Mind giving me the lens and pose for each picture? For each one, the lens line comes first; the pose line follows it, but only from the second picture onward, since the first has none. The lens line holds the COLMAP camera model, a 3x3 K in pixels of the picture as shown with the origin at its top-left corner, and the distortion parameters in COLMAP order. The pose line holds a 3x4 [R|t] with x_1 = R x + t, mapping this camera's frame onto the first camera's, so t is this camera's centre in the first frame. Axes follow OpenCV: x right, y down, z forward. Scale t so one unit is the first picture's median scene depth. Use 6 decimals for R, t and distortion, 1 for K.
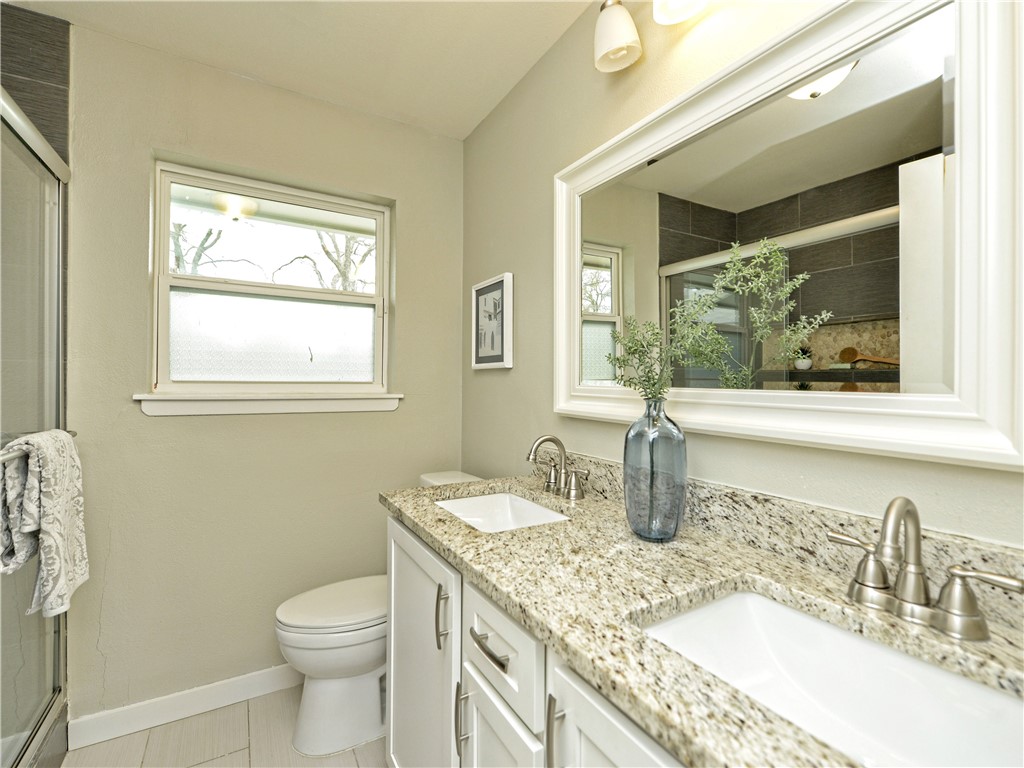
lens RADIAL K [[472.3, 0, 509.4], [0, 472.3, 382.4], [0, 0, 1]] dist [-0.002863, -0.000424]
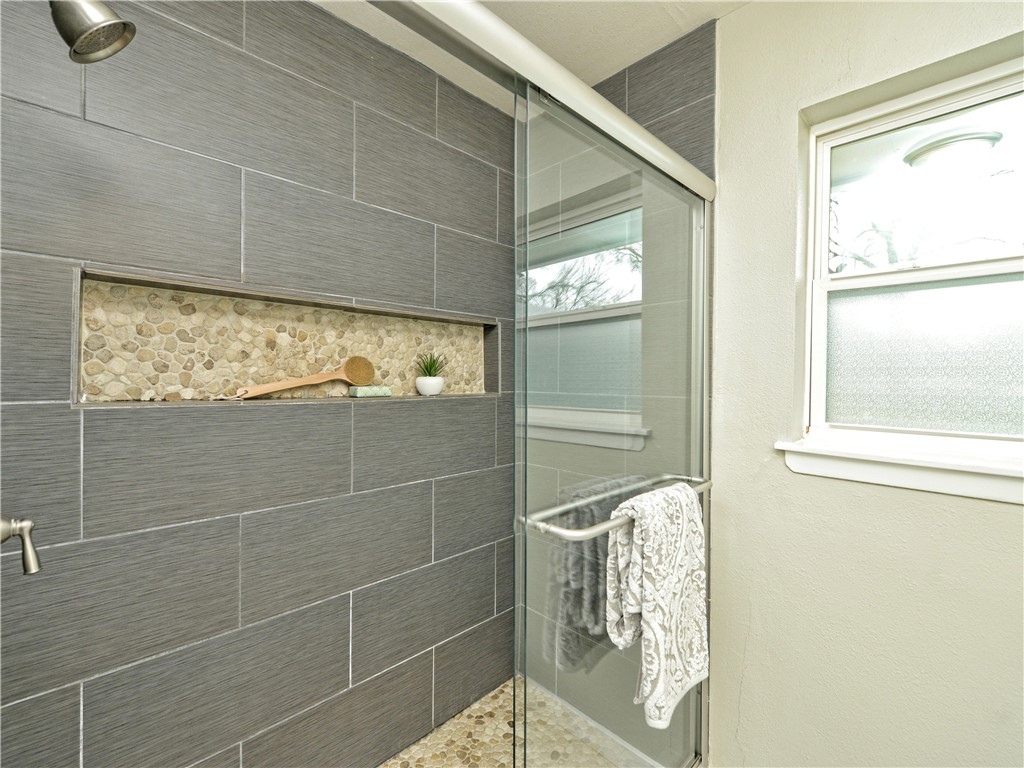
lens RADIAL K [[444.2, 0, 509.6], [0, 444.2, 385.9], [0, 0, 1]] dist [-0.005045, -0.003081]
pose [[0.246366, 0.004906, -0.969164, -0.287077], [-0.008311, 0.999961, 0.002950, -0.091266], [0.969141, 0.007328, 0.246398, 0.561020]]
